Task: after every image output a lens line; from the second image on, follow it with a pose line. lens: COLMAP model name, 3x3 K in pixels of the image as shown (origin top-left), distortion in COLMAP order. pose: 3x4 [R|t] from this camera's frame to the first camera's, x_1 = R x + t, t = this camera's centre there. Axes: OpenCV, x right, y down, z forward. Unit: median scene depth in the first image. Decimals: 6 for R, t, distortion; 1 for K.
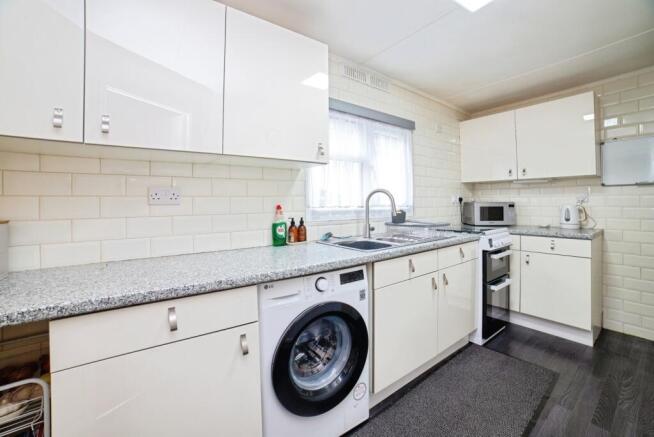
lens RADIAL K [[269.6, 0, 326.7], [0, 269.6, 201.7], [0, 0, 1]] dist [-0.000822, -0.000216]
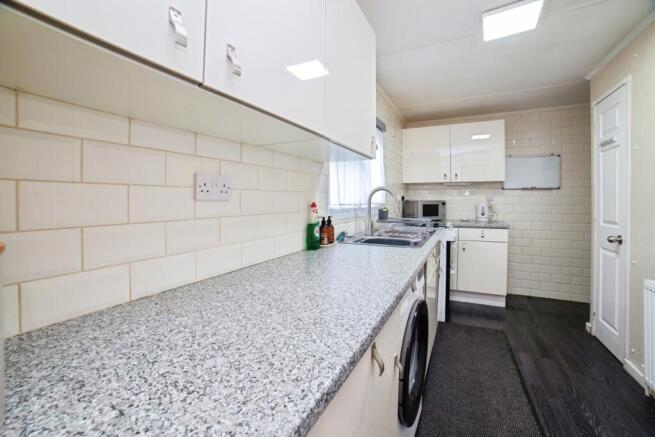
lens RADIAL K [[285.5, 0, 328.7], [0, 285.5, 200.5], [0, 0, 1]] dist [-0.002814, -0.000230]
pose [[0.882477, 0.007531, 0.470295, -0.450004], [-0.008514, 0.999964, -0.000038, 0.005821], [-0.470278, -0.003970, 0.882510, 0.138535]]
